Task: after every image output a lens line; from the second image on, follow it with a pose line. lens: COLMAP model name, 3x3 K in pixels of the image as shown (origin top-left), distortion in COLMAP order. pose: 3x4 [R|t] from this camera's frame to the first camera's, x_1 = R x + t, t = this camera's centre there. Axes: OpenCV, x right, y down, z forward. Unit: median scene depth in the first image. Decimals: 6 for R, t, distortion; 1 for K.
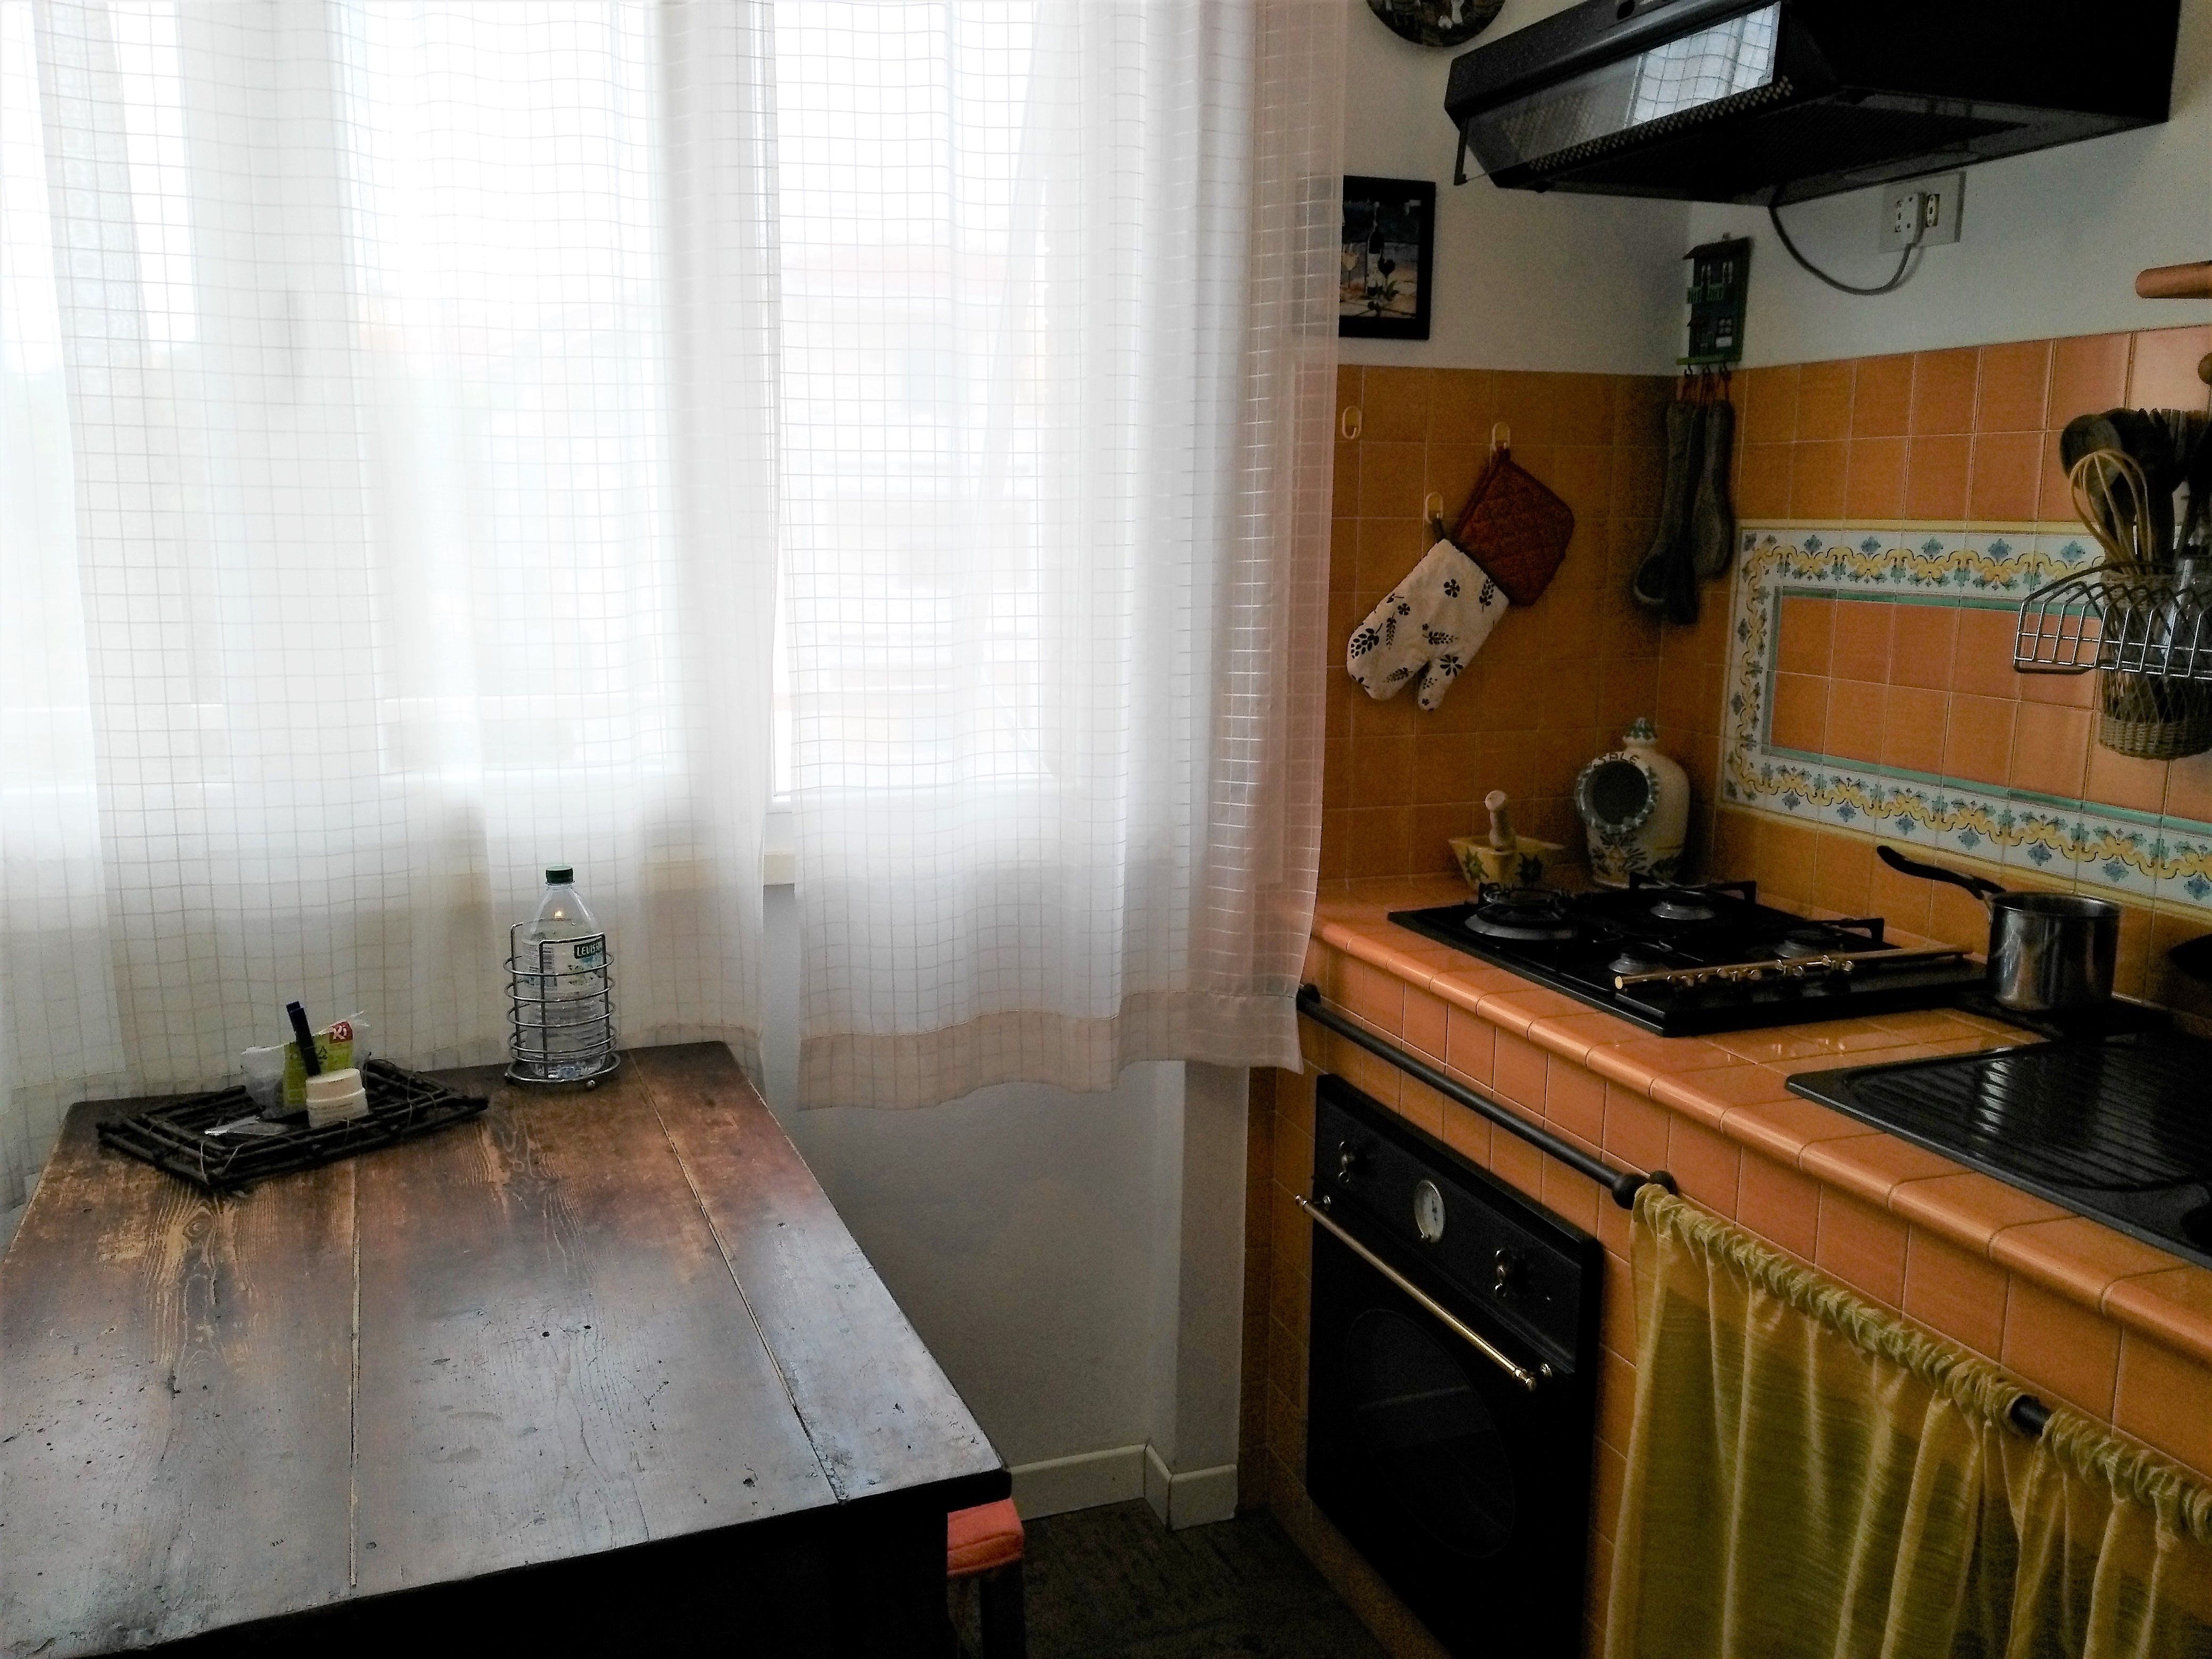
lens RADIAL K [[1800.4, 0, 1110.7], [0, 1800.4, 821.1], [0, 0, 1]] dist [0.123242, -0.255650]
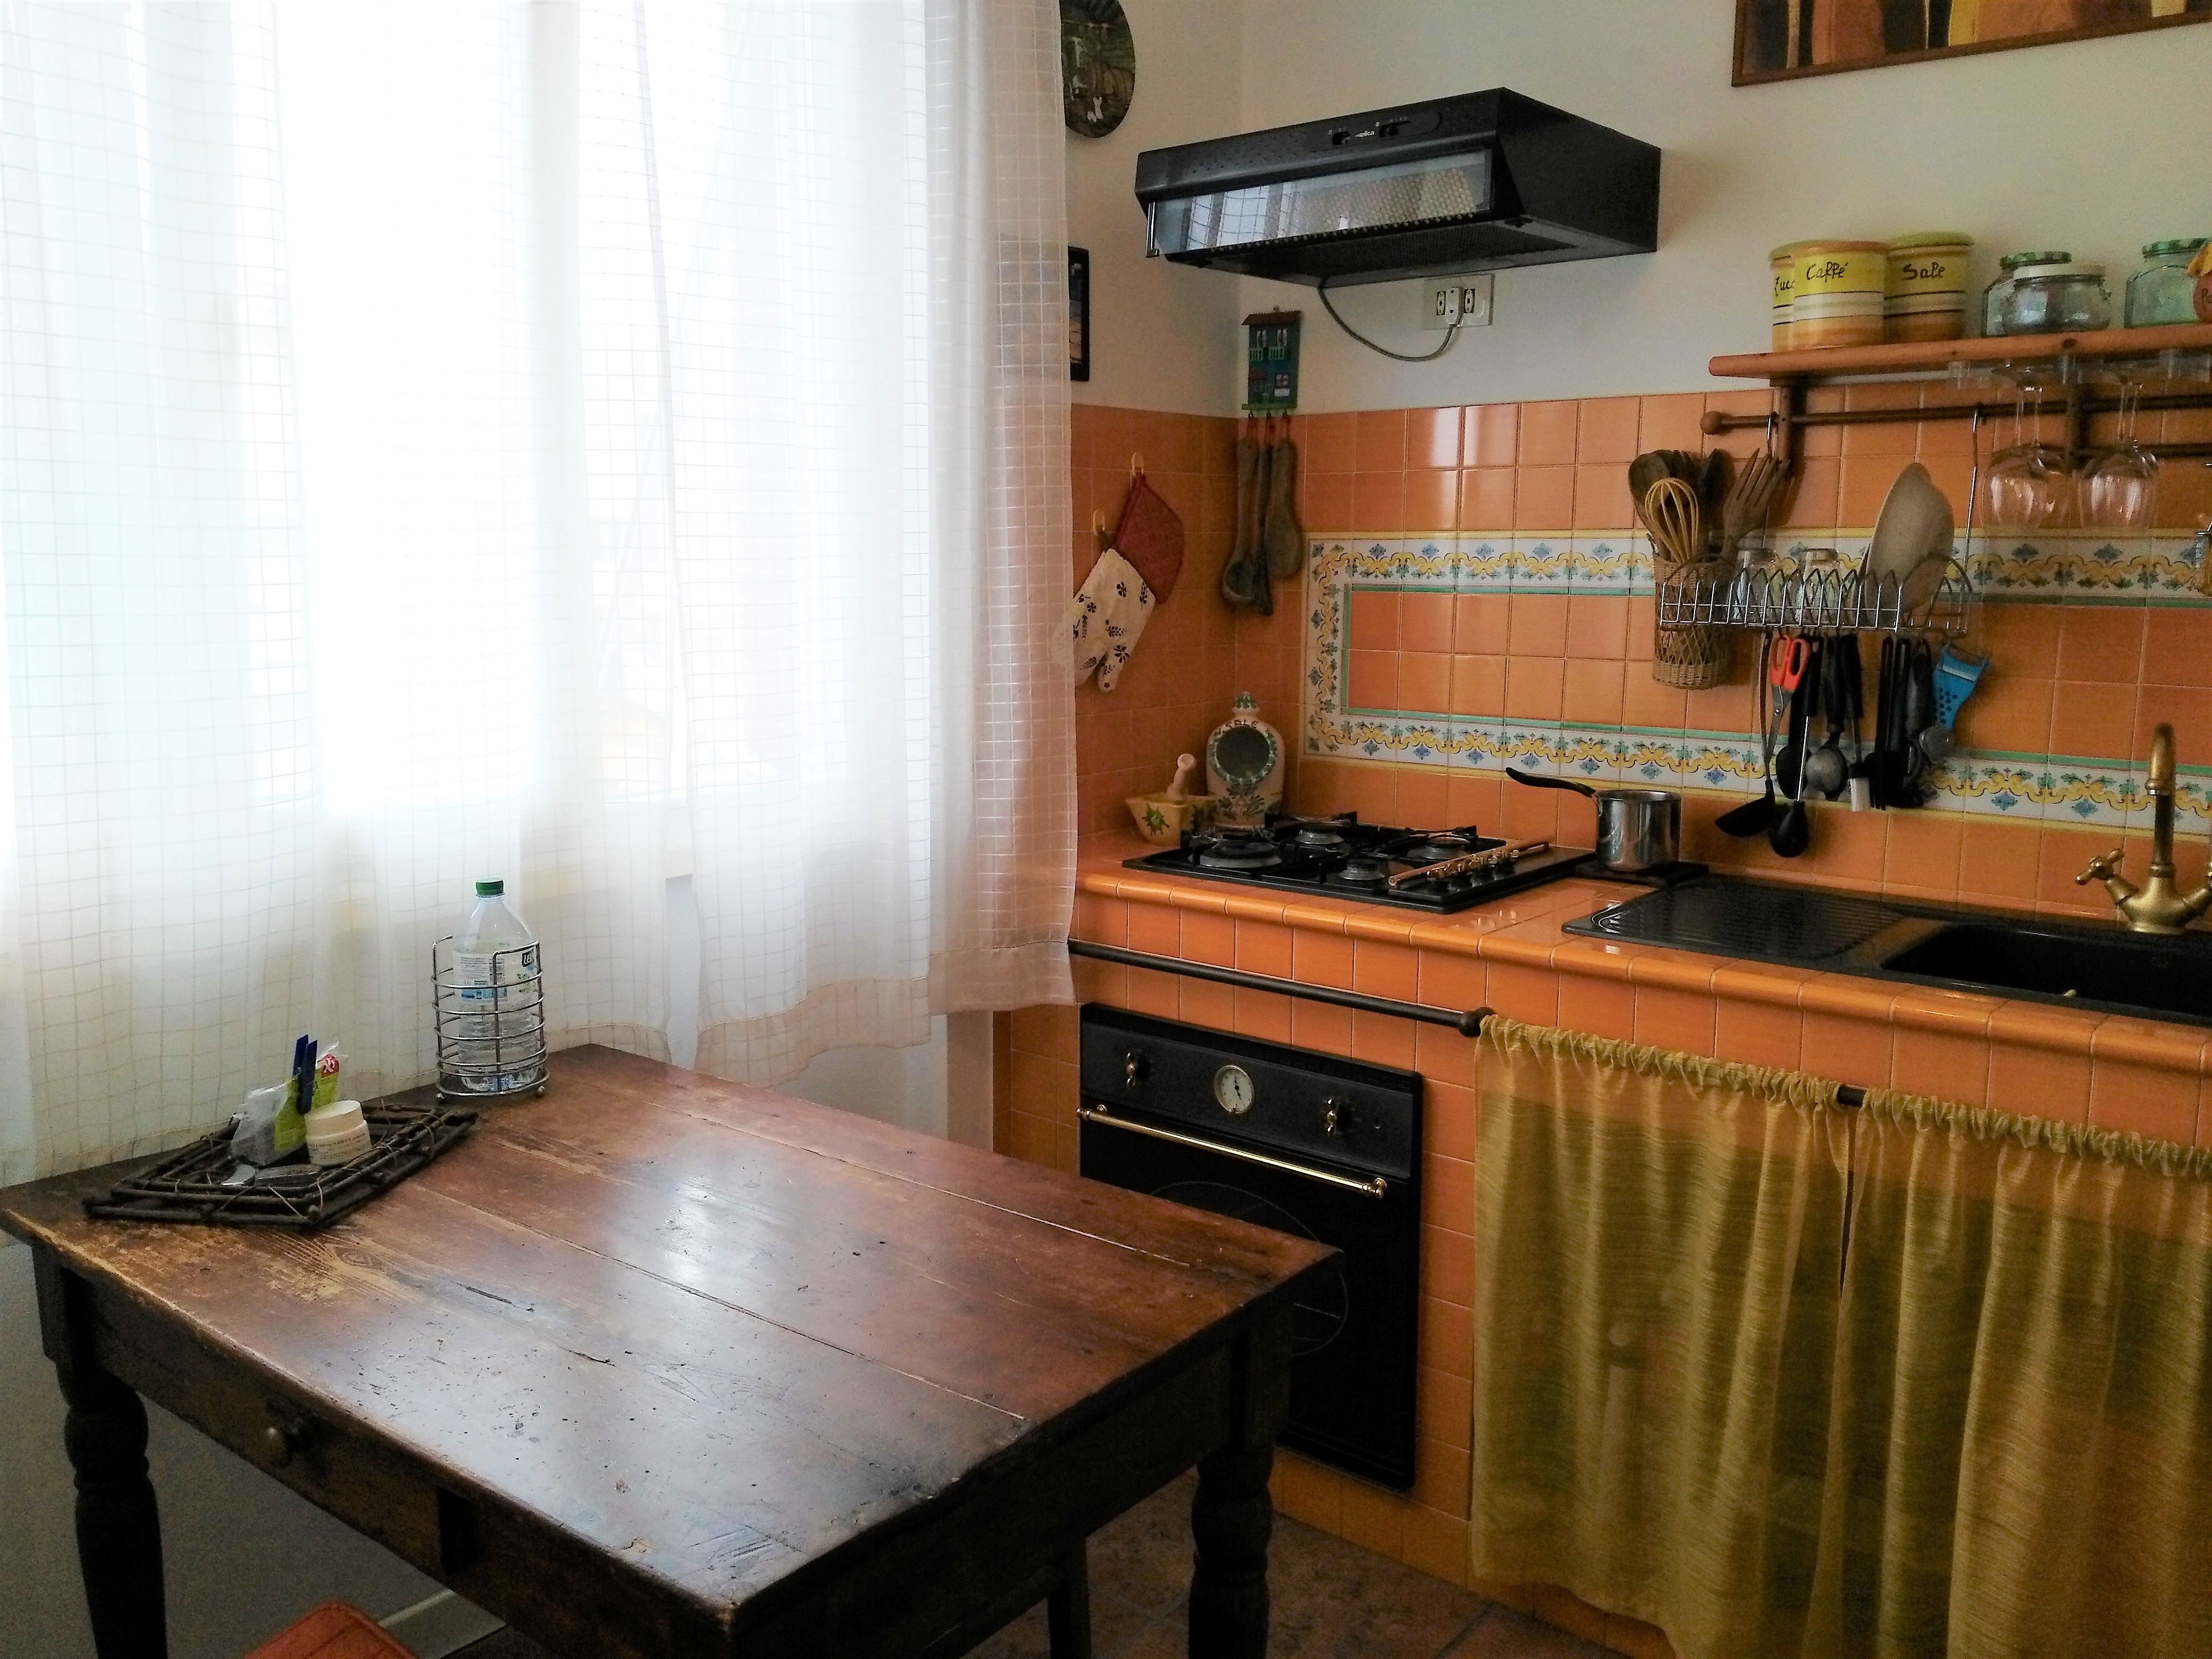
lens RADIAL K [[1800.4, 0, 1110.7], [0, 1800.4, 821.1], [0, 0, 1]] dist [0.123242, -0.255650]
pose [[0.869708, -0.081595, 0.486775, -0.433104], [0.088087, 0.996067, 0.009581, 0.012476], [-0.485642, 0.034546, 0.873475, -0.035030]]
